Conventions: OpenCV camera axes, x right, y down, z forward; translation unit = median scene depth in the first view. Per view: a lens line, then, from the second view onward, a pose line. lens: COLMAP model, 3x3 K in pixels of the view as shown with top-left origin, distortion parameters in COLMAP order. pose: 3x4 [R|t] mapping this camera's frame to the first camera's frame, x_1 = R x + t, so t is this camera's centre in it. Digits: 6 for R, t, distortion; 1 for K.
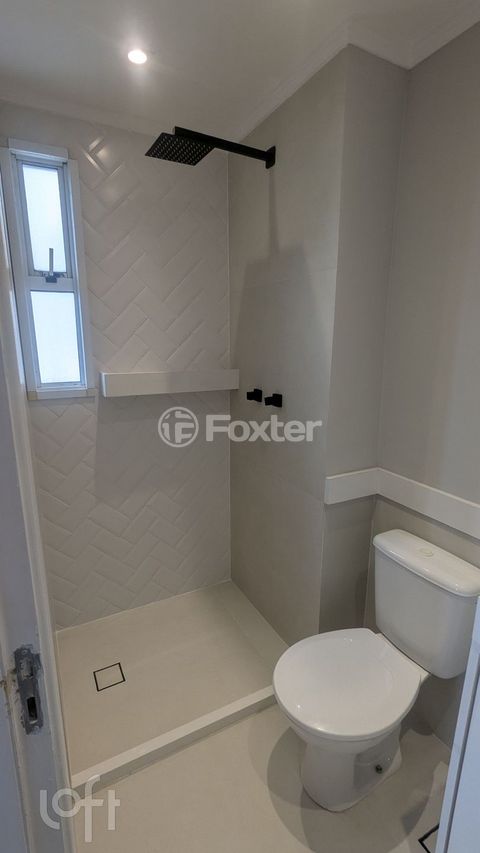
lens RADIAL K [[405.1, 0, 240.0], [0, 405.1, 426.5], [0, 0, 1]] dist [-0.002602, 0.000147]
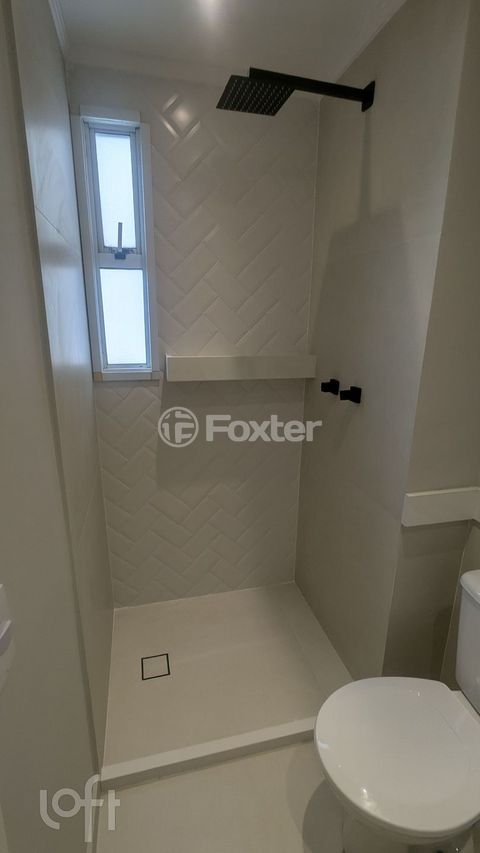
lens RADIAL K [[401.5, 0, 240.0], [0, 401.5, 426.5], [0, 0, 1]] dist [-0.001705, 0.000181]
pose [[0.970460, 0.073767, -0.229709, 0.056677], [-0.061849, 0.996360, 0.058668, -0.033378], [0.233201, -0.042727, 0.971489, 0.122221]]
